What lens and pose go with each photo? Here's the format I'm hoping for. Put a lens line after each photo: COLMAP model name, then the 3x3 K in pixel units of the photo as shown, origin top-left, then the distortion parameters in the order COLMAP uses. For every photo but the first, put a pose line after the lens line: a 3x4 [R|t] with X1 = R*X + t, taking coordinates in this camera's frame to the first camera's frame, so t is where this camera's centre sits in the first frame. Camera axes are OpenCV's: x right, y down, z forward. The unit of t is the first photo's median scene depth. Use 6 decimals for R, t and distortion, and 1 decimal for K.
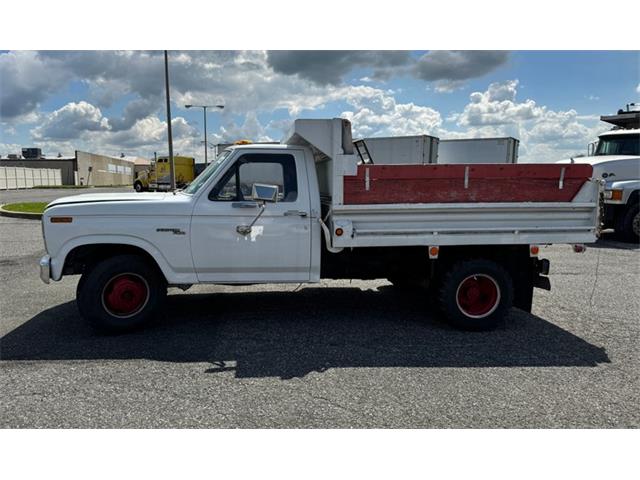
lens RADIAL K [[499.2, 0, 281.6], [0, 499.2, 246.4], [0, 0, 1]] dist [0.050291, -0.052172]
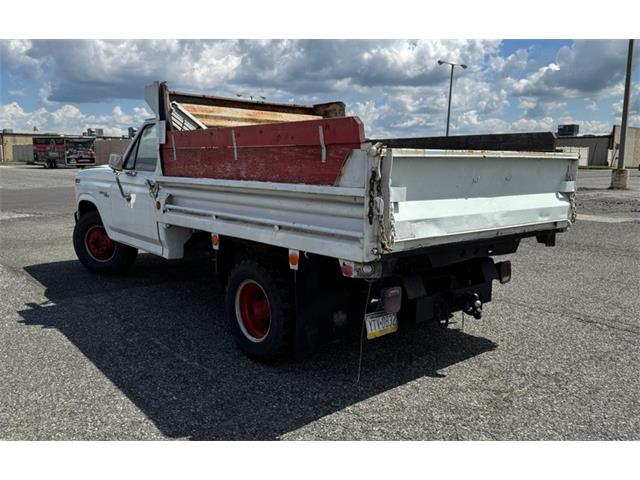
lens RADIAL K [[550.4, 0, 321.4], [0, 550.4, 239.6], [0, 0, 1]] dist [0.056521, -0.080483]
pose [[0.574552, 0.123787, -0.809053, 0.095245], [-0.115310, 0.990880, 0.069719, -0.006102], [0.810304, 0.053235, 0.583586, 0.054734]]
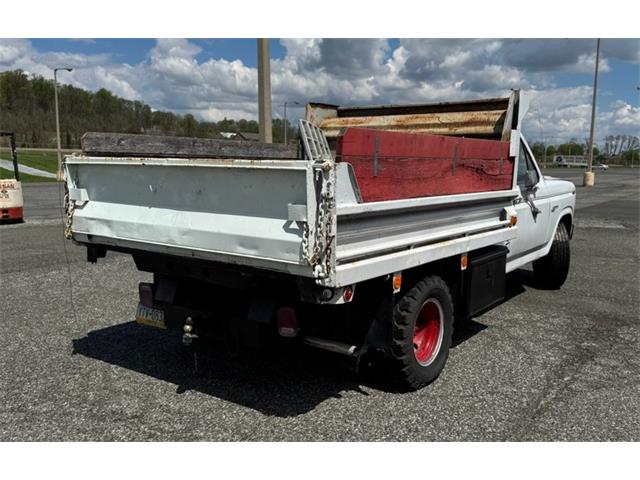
lens RADIAL K [[595.0, 0, 335.8], [0, 595.0, 254.3], [0, 0, 1]] dist [0.034278, 0.000000]
pose [[-0.662566, 0.111029, -0.740728, 0.089271], [-0.106250, 0.965019, 0.239687, -0.020855], [0.741429, 0.237511, -0.627592, 0.159549]]
